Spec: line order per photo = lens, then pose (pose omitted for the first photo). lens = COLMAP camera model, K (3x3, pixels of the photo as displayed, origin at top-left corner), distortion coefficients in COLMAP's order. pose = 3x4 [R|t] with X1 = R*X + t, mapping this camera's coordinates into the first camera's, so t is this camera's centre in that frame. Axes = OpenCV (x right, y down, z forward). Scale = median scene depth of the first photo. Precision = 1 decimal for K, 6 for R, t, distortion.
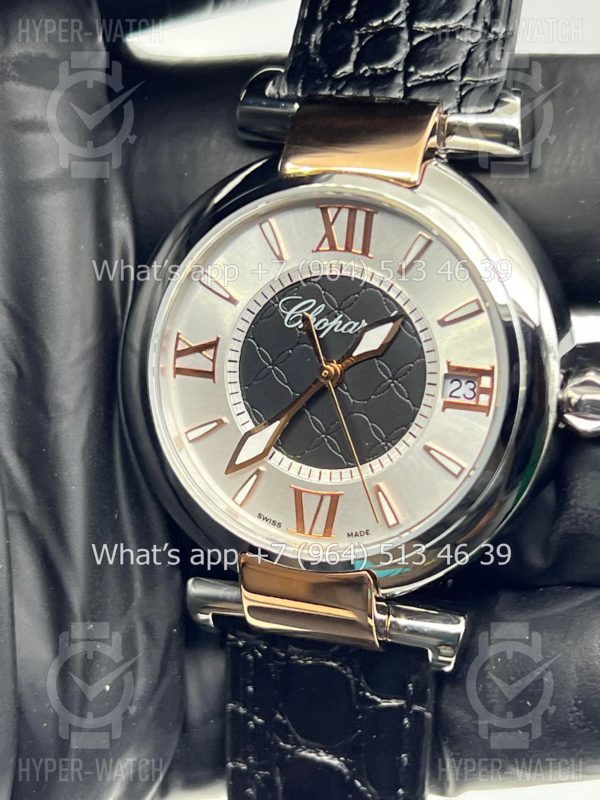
lens RADIAL K [[1932.6, 0, 300.0], [0, 1932.6, 400.0], [0, 0, 1]] dist [0.240841, -0.742680]
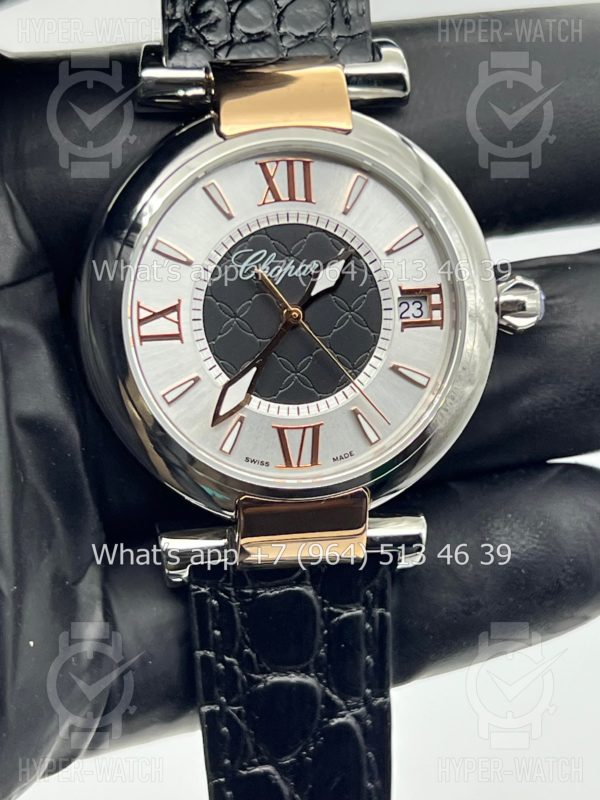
lens RADIAL K [[1932.6, 0, 300.0], [0, 1932.6, 400.0], [0, 0, 1]] dist [0.240841, -0.742680]
pose [[0.885947, -0.171301, 0.430991, -0.452381], [0.172370, 0.984341, 0.036910, -0.006472], [-0.430565, 0.041589, 0.901601, 0.030606]]
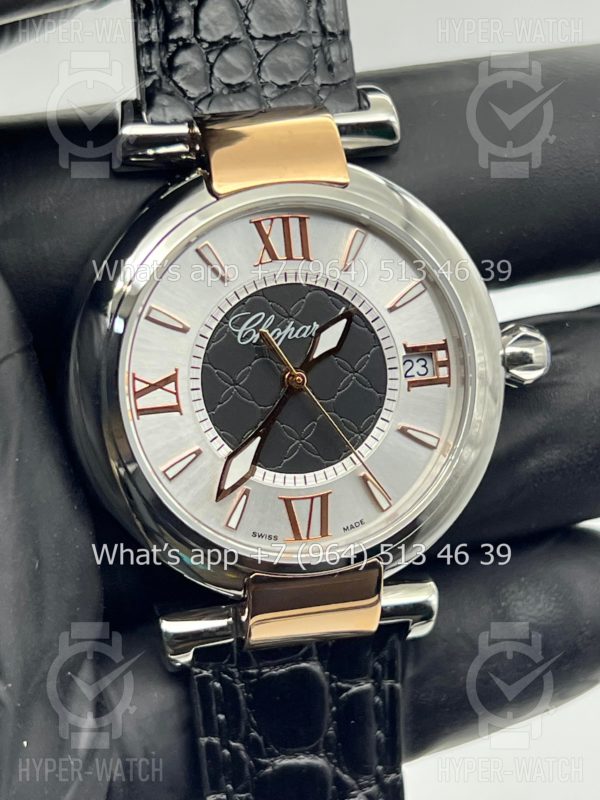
lens RADIAL K [[1932.6, 0, 300.0], [0, 1932.6, 400.0], [0, 0, 1]] dist [0.240841, -0.742680]
pose [[0.839984, -0.206334, 0.501850, -0.495829], [0.214144, 0.975864, 0.042795, -0.046467], [-0.498568, 0.071522, 0.863895, 0.119080]]
